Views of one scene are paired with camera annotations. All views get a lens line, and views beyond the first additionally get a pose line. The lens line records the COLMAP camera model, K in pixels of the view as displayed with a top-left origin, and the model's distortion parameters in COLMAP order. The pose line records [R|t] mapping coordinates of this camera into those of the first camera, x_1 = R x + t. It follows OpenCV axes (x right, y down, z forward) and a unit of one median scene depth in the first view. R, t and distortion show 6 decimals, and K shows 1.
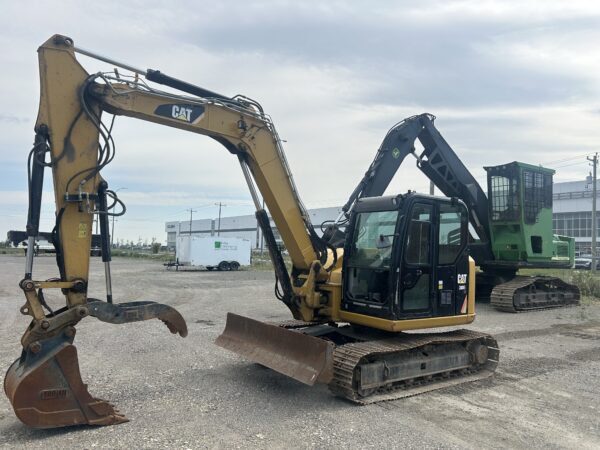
lens RADIAL K [[466.2, 0, 300.0], [0, 466.2, 225.0], [0, 0, 1]] dist [0.059329, -0.070761]
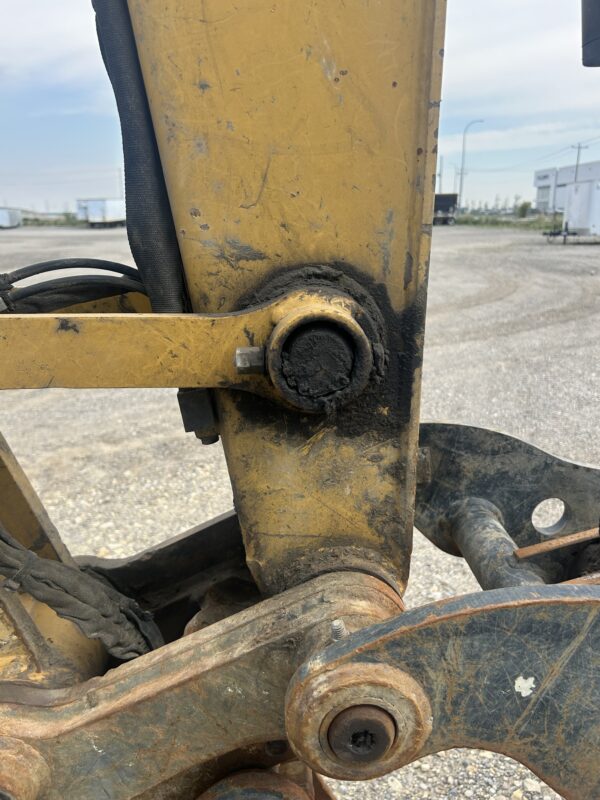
lens RADIAL K [[621.6, 0, 304.3], [0, 621.6, 399.3], [0, 0, 1]] dist [0.059329, -0.070761]
pose [[0.817565, 0.128701, -0.561270, -0.055331], [0.064468, 0.948118, 0.311313, 0.013658], [0.572217, -0.290702, 0.766851, 0.123152]]
